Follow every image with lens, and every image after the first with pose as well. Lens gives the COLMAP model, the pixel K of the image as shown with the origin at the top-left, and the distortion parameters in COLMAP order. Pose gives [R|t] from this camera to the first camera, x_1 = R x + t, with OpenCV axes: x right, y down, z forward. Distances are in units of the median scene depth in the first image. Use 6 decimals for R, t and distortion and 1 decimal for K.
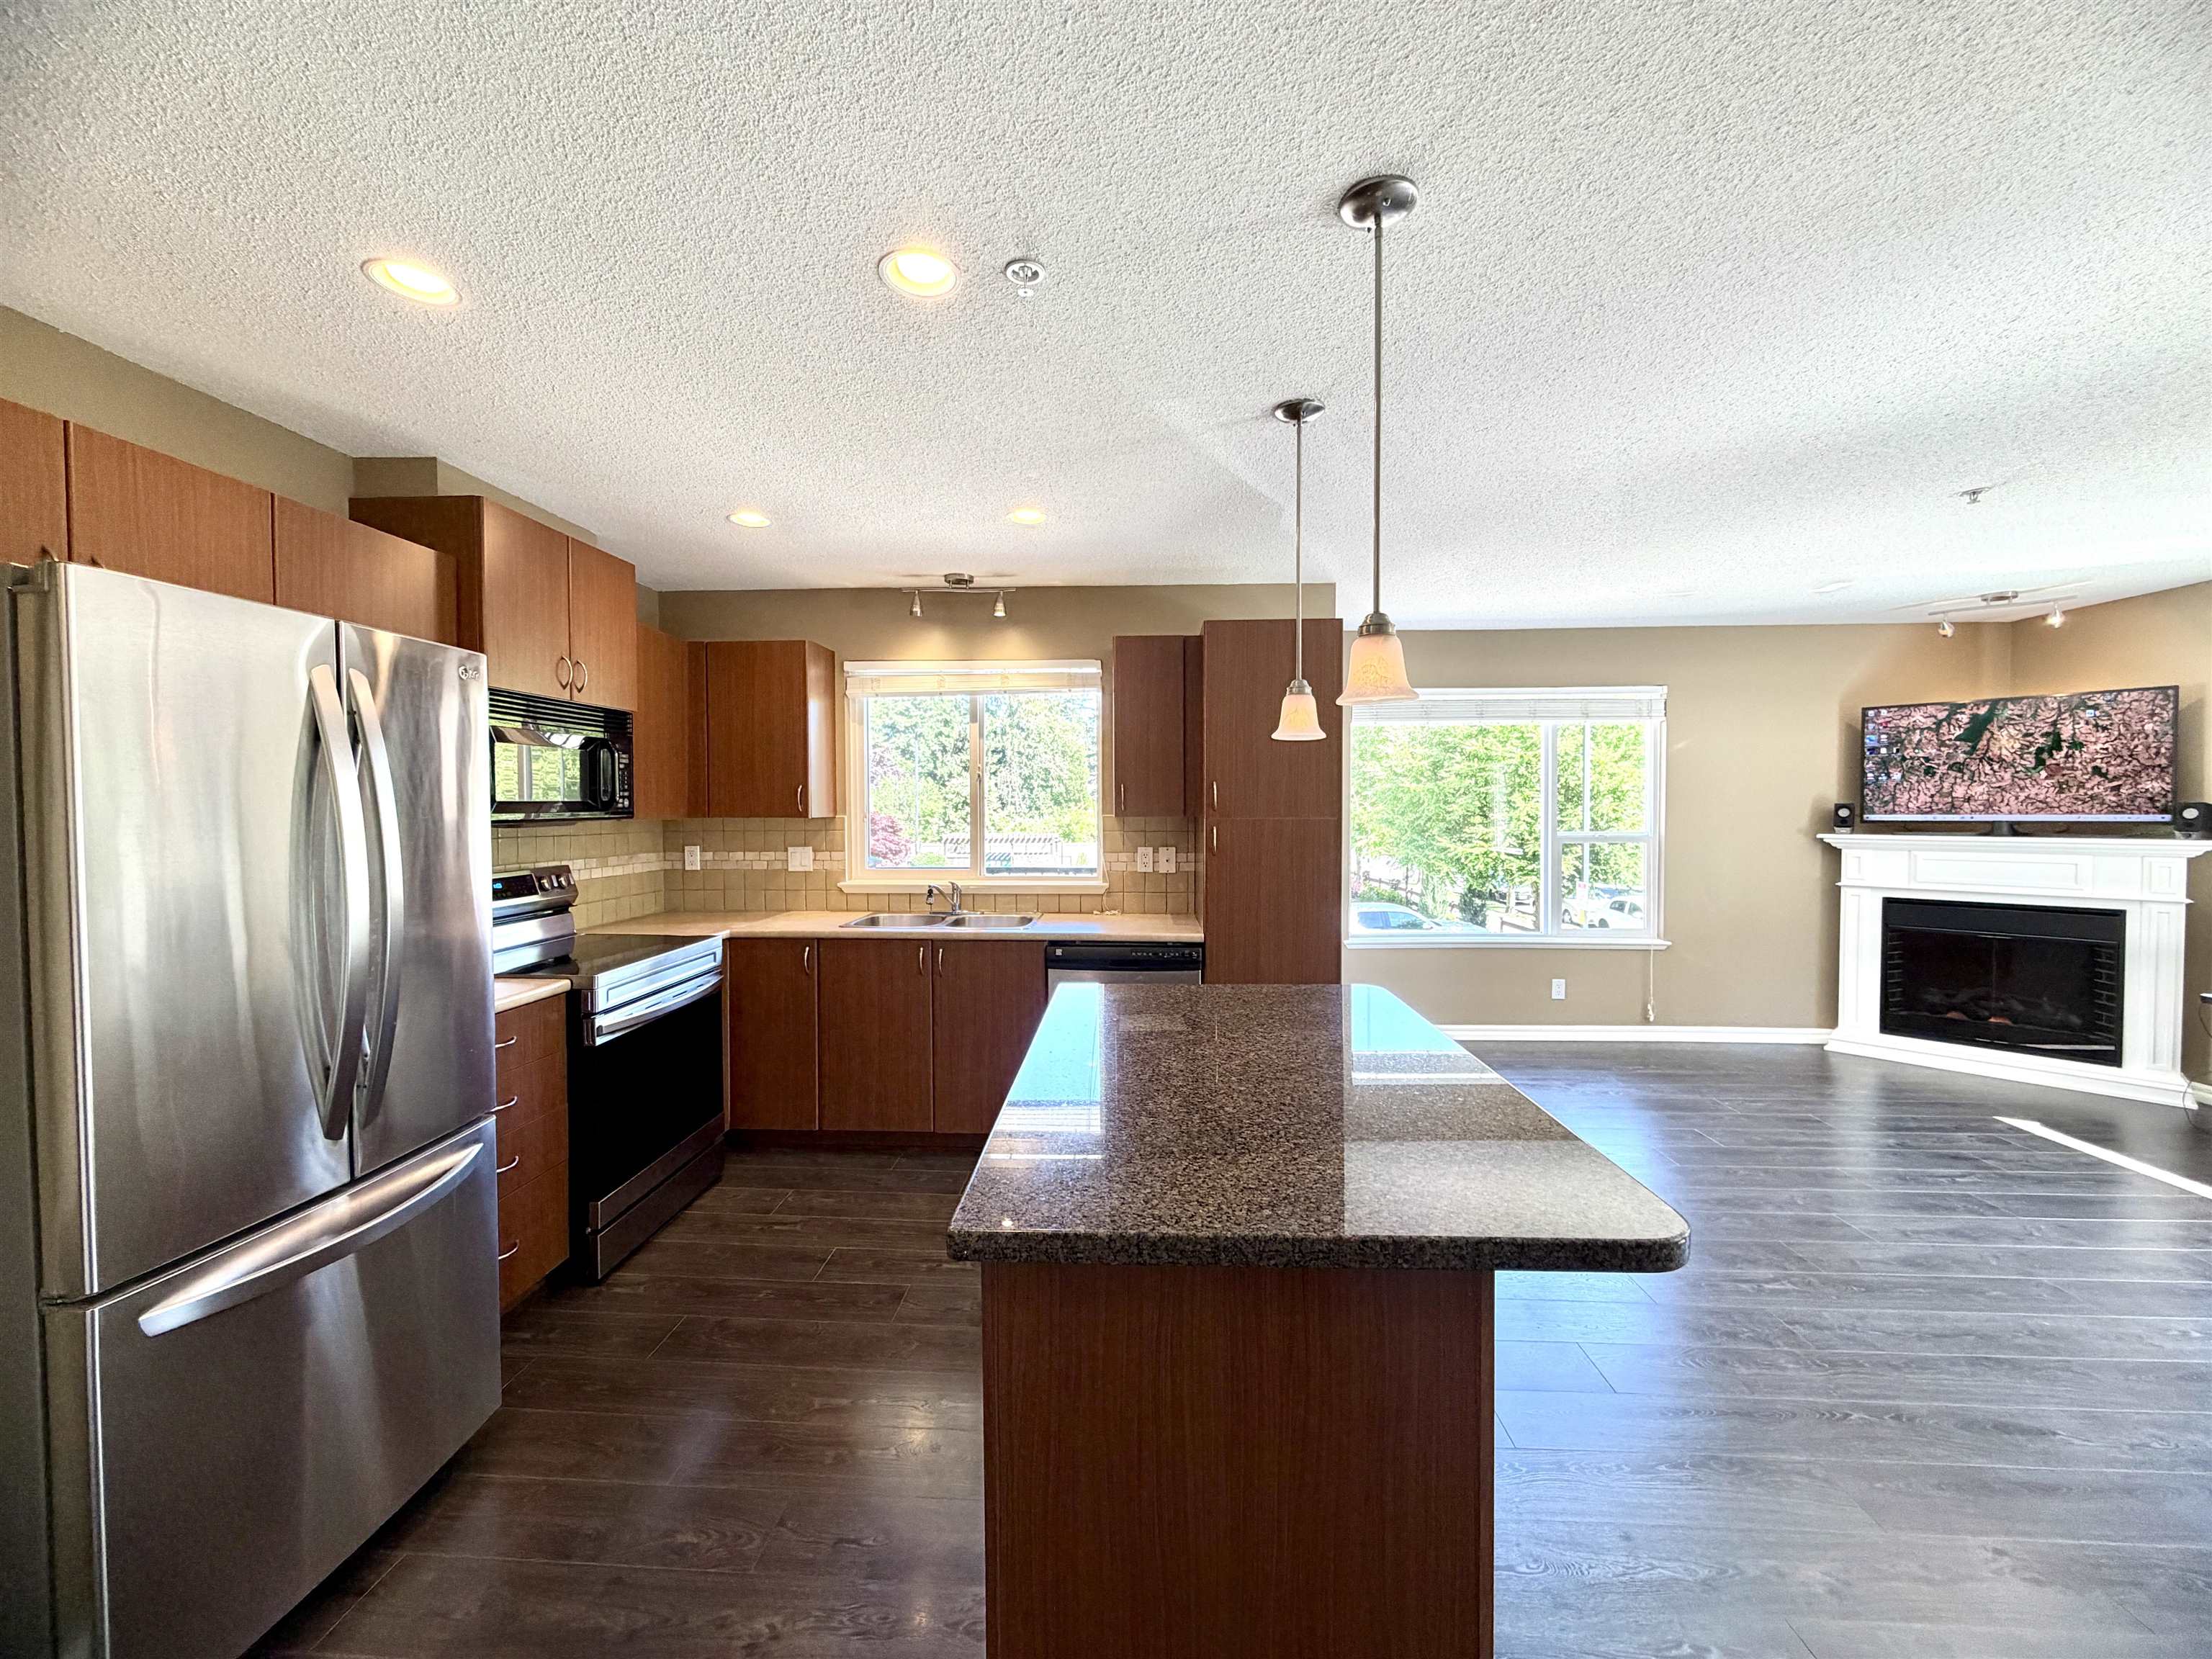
lens RADIAL K [[882.3, 0, 1101.6], [0, 882.3, 827.1], [0, 0, 1]] dist [0.004031, 0.000296]
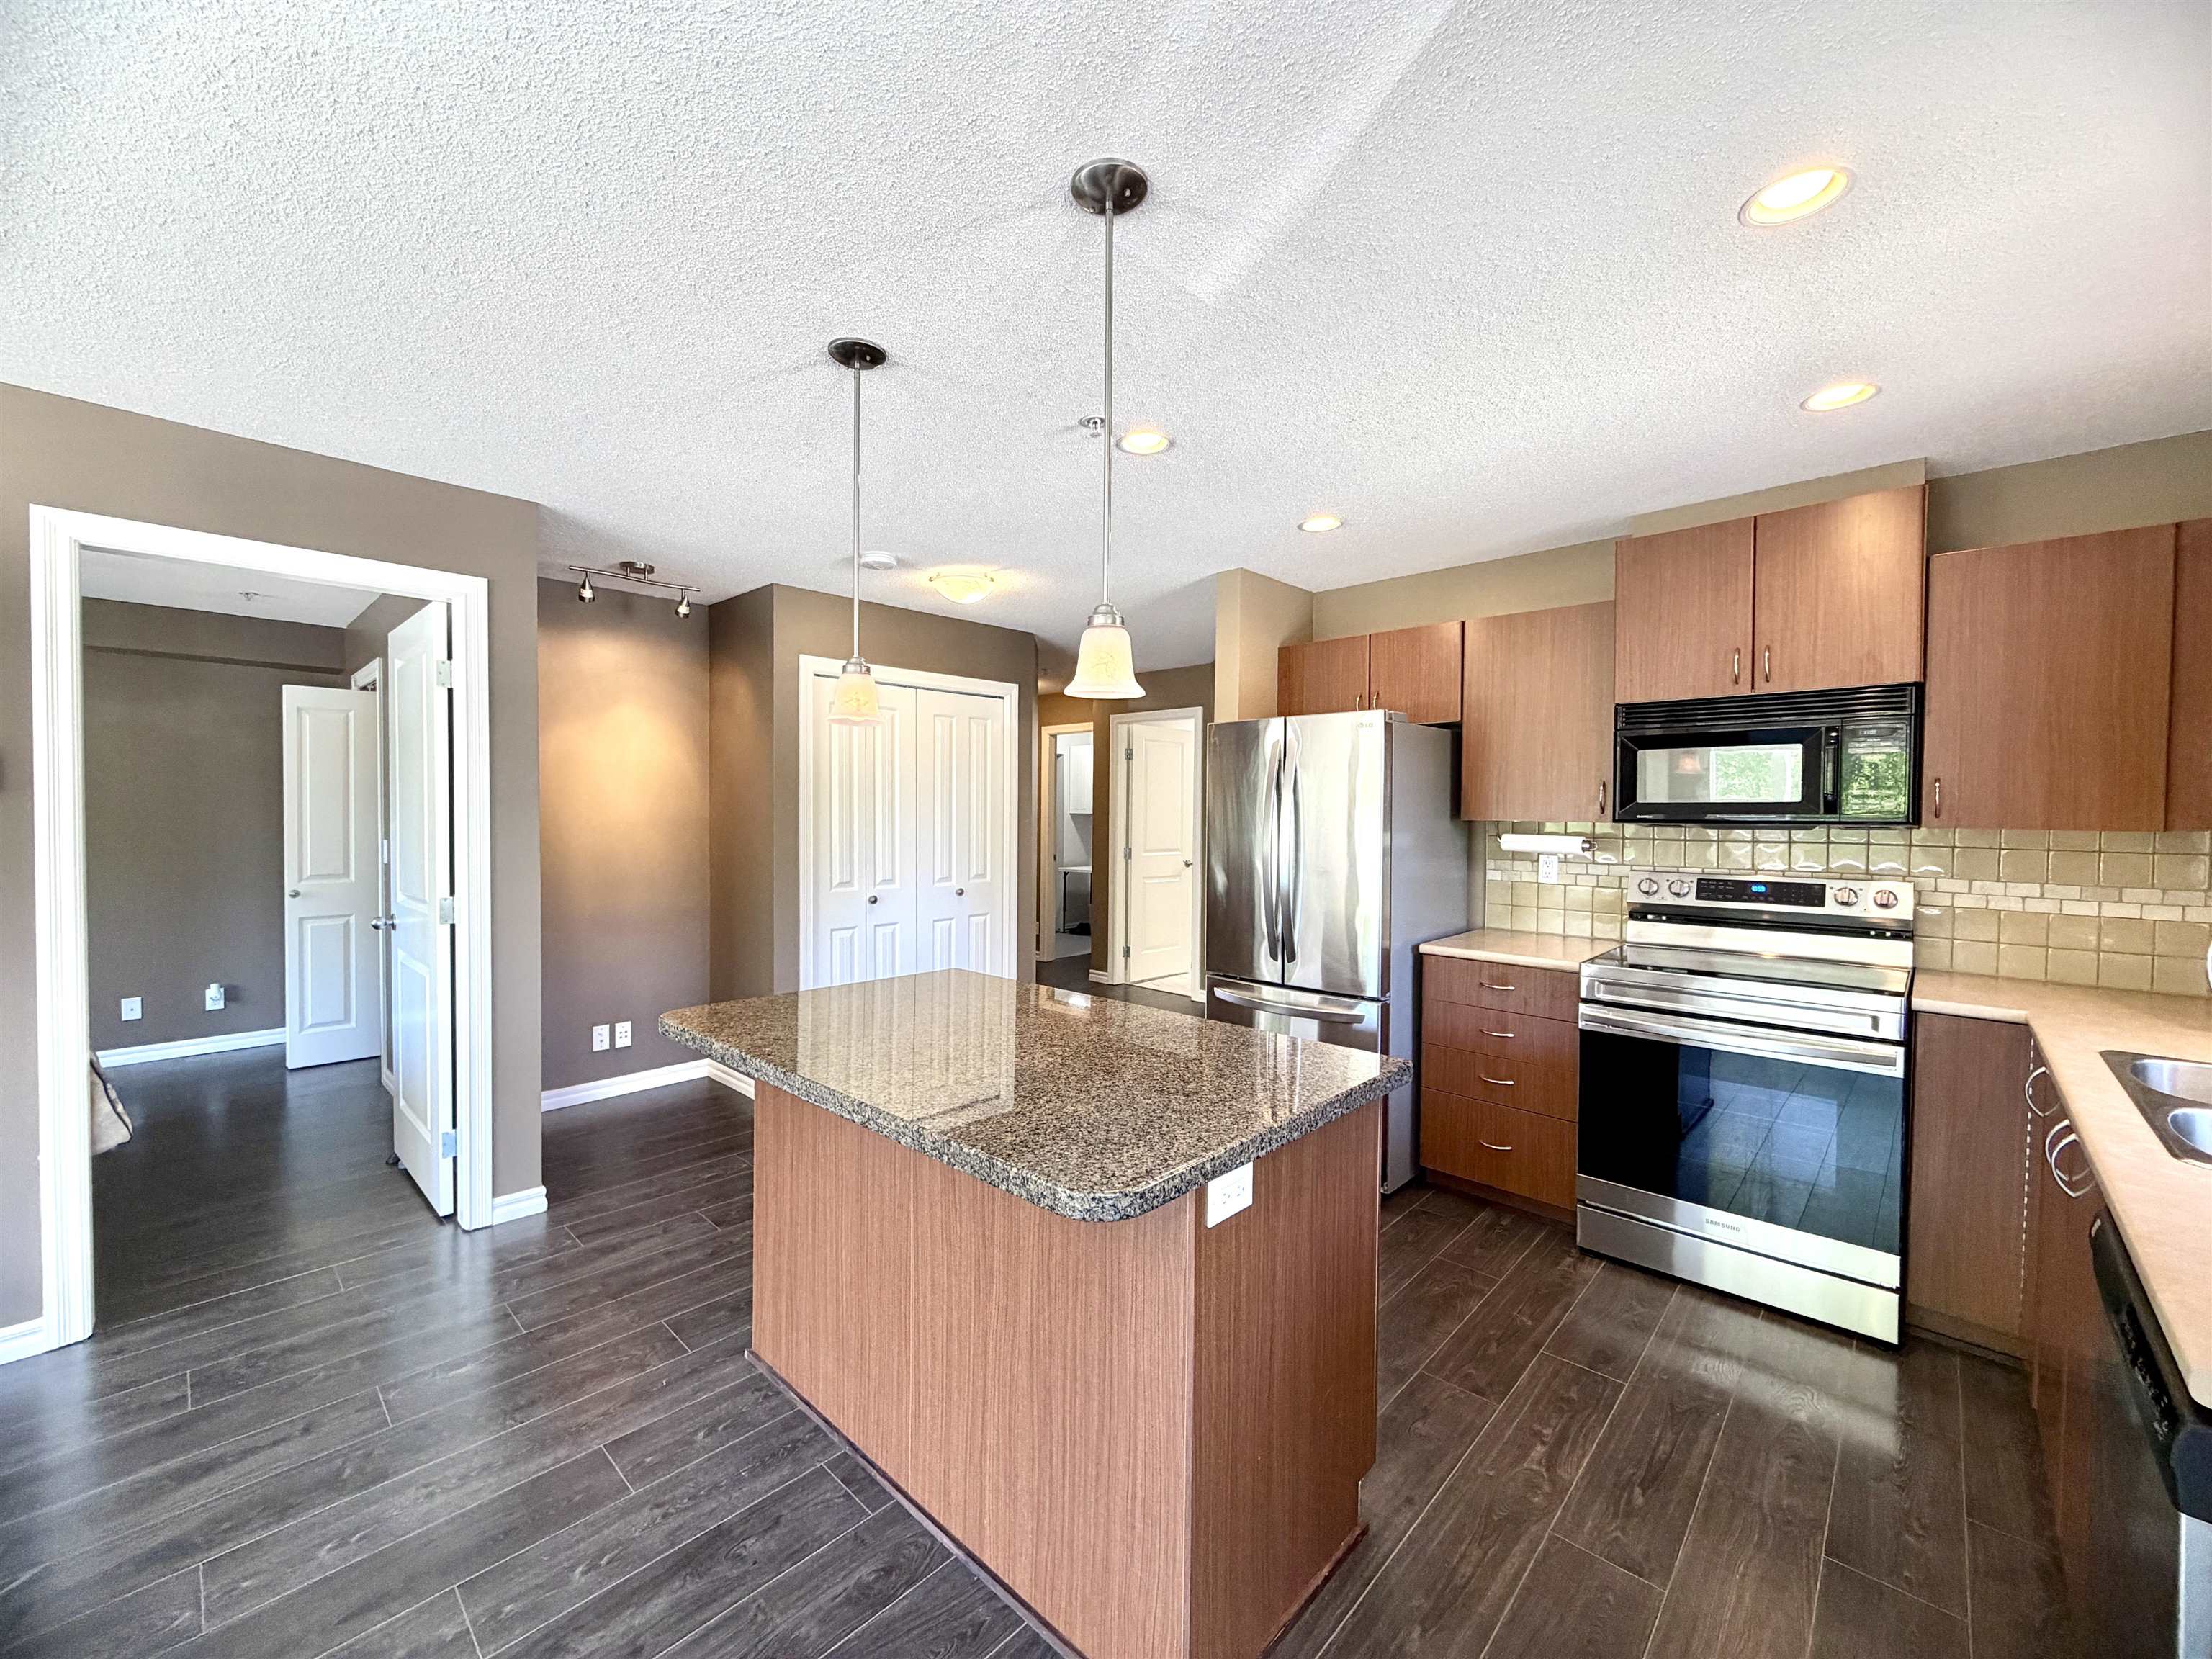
lens RADIAL K [[877.0, 0, 1094.8], [0, 877.0, 829.2], [0, 0, 1]] dist [0.000026, 0.000076]
pose [[-0.652890, 0.014175, -0.757320, 0.391039], [-0.025328, 0.998857, 0.040531, -0.015075], [0.757029, 0.045644, -0.651785, 0.778993]]
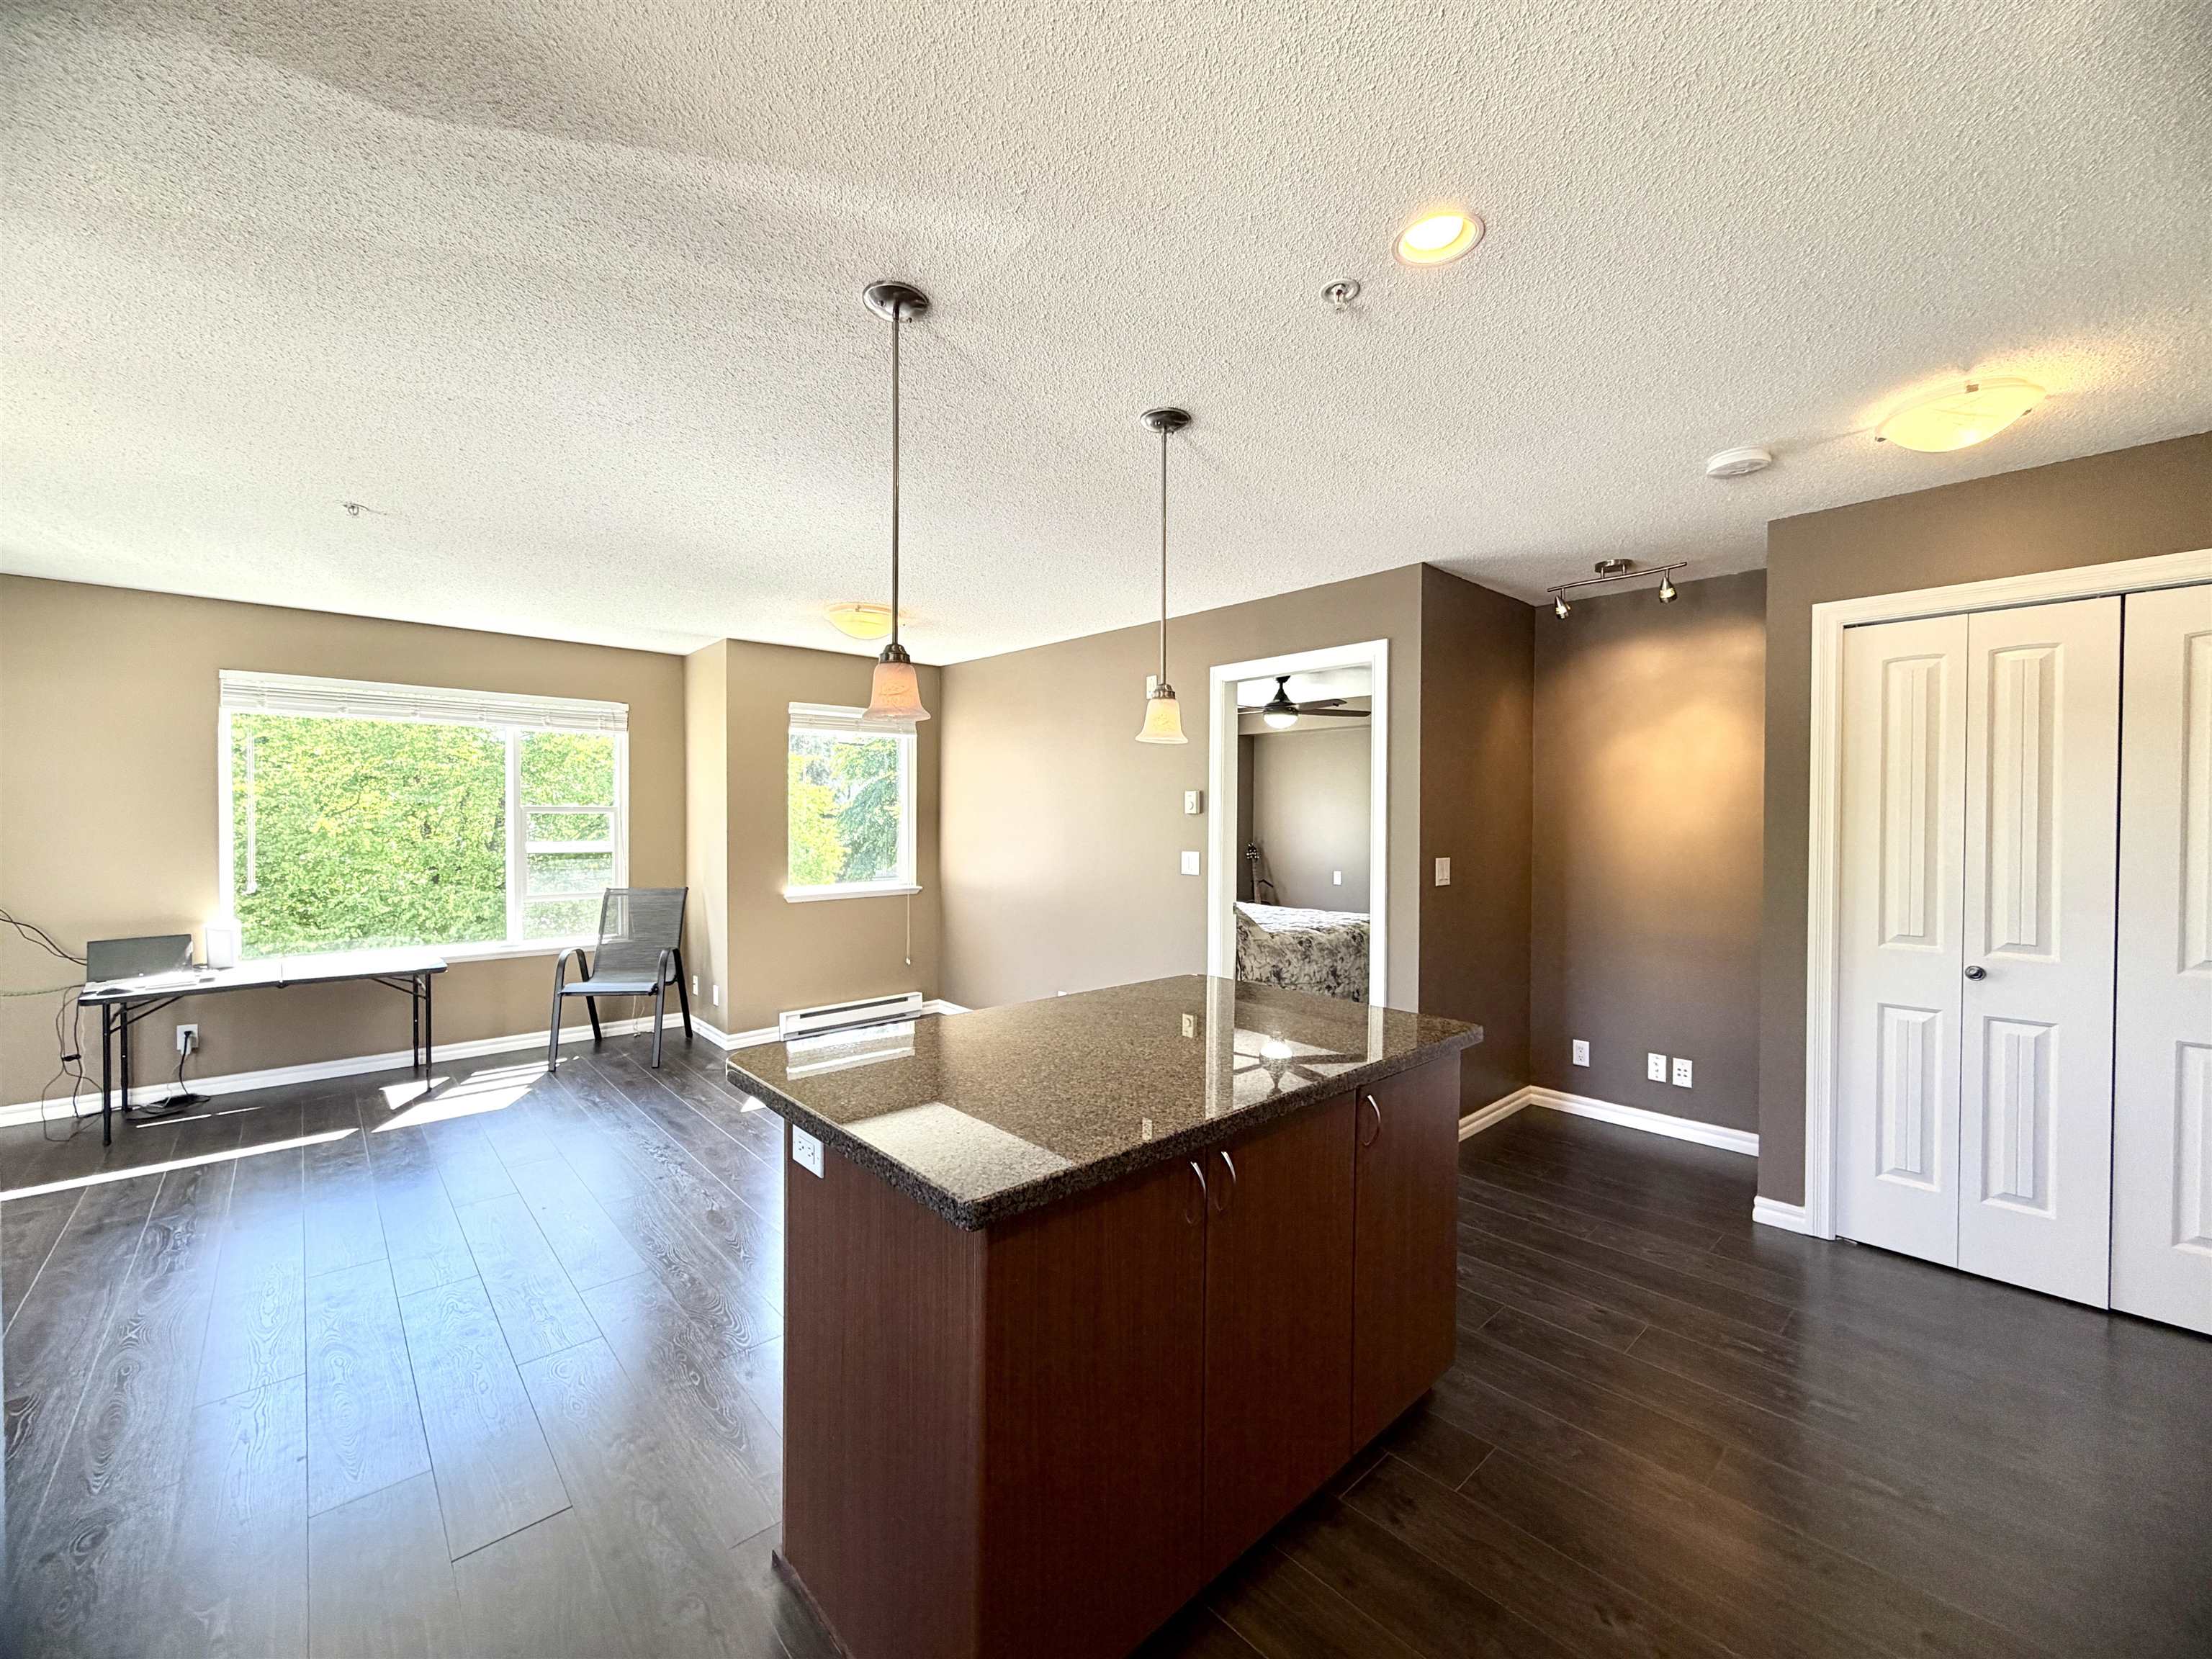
lens RADIAL K [[882.3, 0, 1101.6], [0, 882.3, 827.1], [0, 0, 1]] dist [0.004031, 0.000296]
pose [[-0.711481, -0.008114, 0.702659, -0.248379], [0.015239, 0.999520, 0.026972, -0.012472], [-0.702541, 0.029897, -0.711015, 0.788375]]
